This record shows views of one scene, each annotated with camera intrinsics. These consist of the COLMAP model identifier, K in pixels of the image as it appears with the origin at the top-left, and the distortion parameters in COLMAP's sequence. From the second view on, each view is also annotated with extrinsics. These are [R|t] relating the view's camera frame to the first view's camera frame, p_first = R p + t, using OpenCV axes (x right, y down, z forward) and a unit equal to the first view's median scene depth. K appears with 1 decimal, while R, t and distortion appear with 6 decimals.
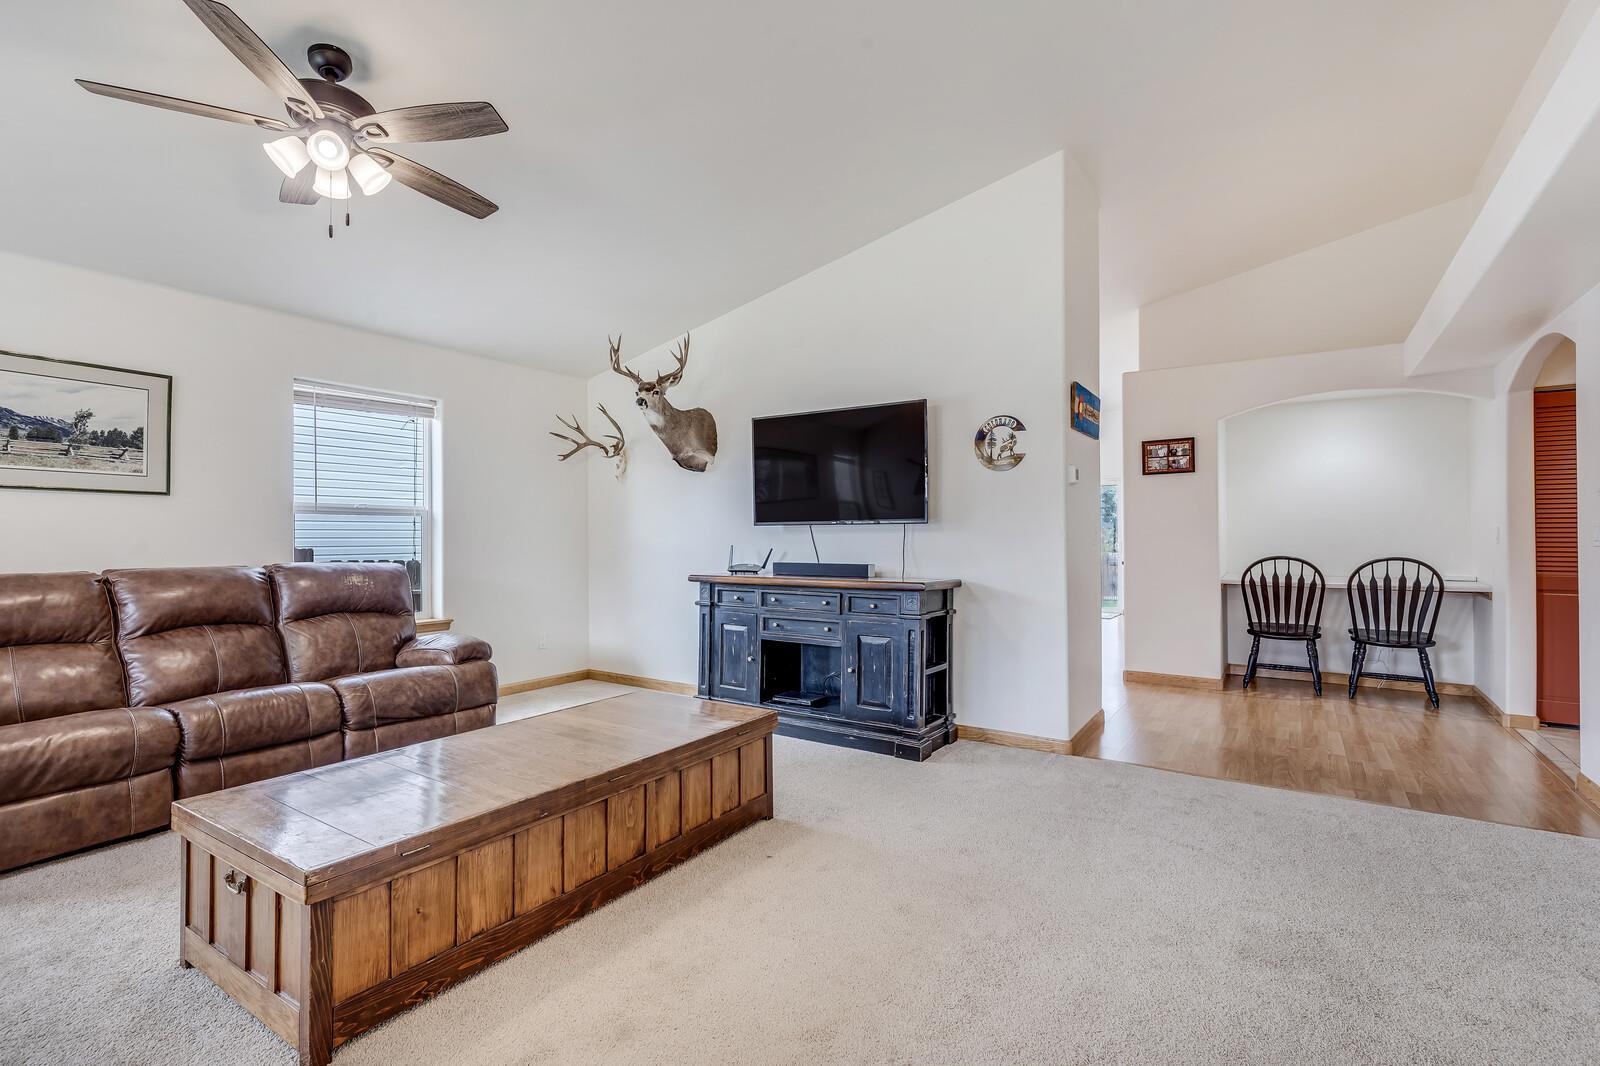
lens RADIAL K [[742.8, 0, 800.0], [0, 742.8, 533.0], [0, 0, 1]] dist [0.012131, -0.000012]
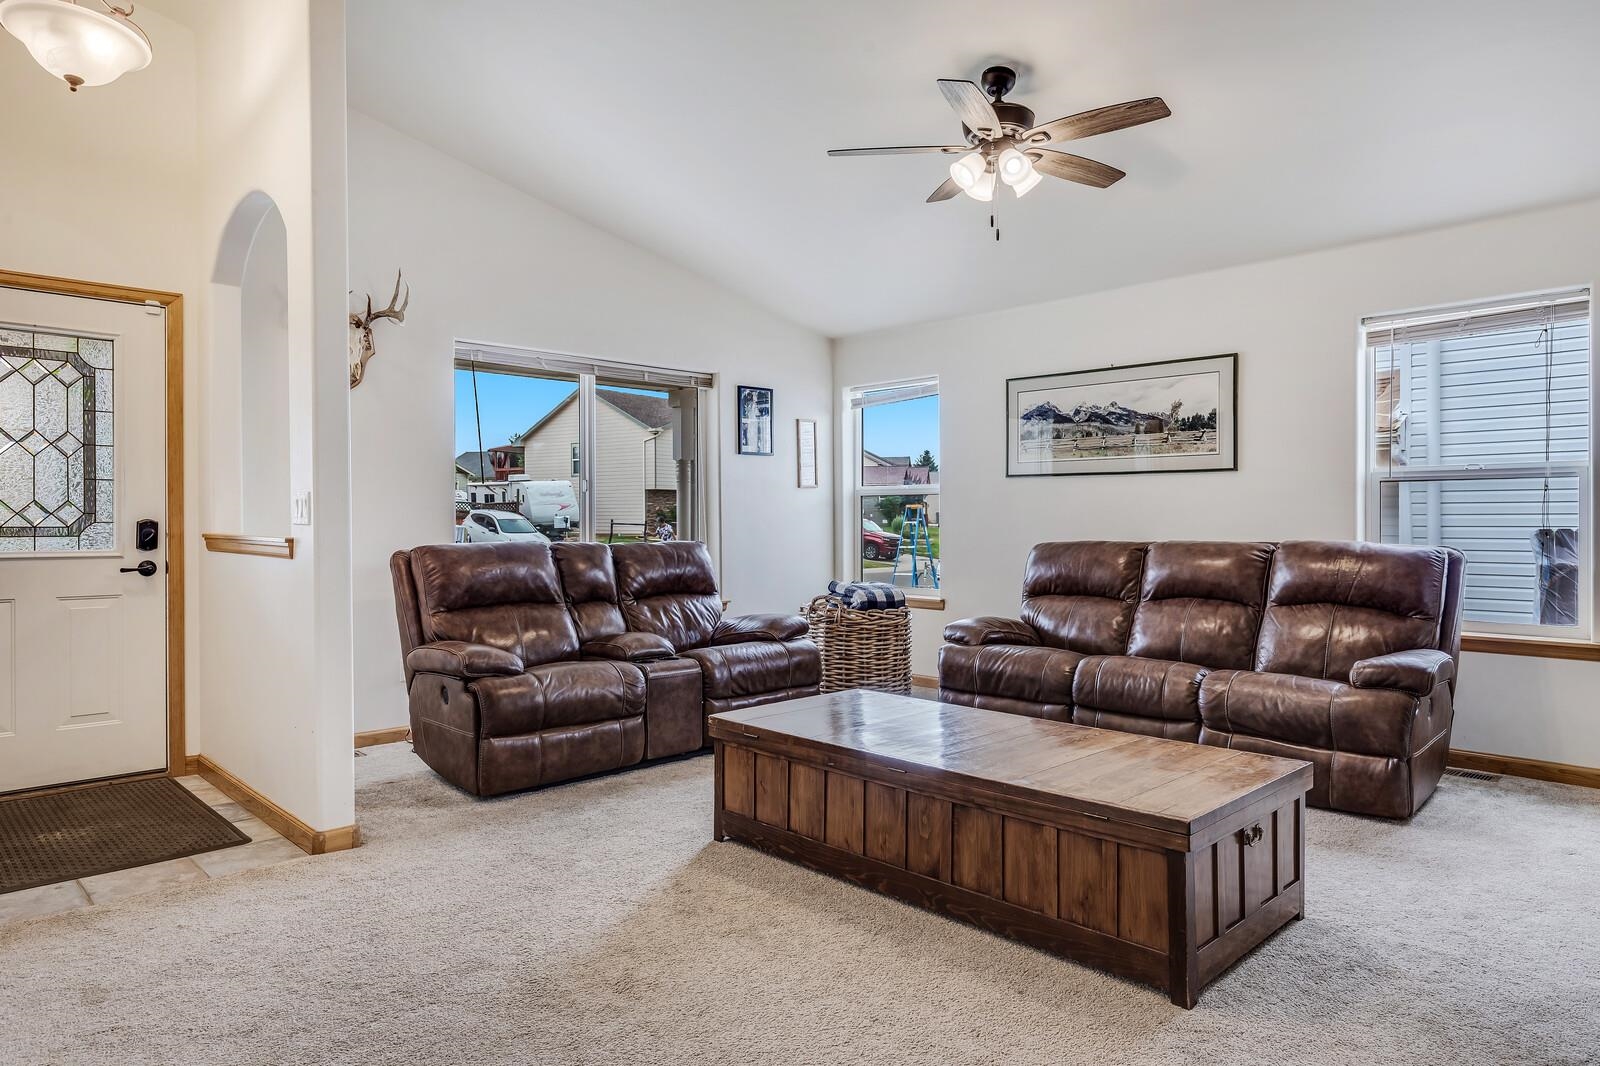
lens RADIAL K [[982.4, 0, 800.0], [0, 982.4, 533.0], [0, 0, 1]] dist [0.002453, 0.000606]
pose [[-0.199670, 0.016873, -0.979718, 0.634538], [0.010448, 0.999832, 0.015090, 0.008708], [0.979807, -0.007223, -0.199813, 0.734930]]
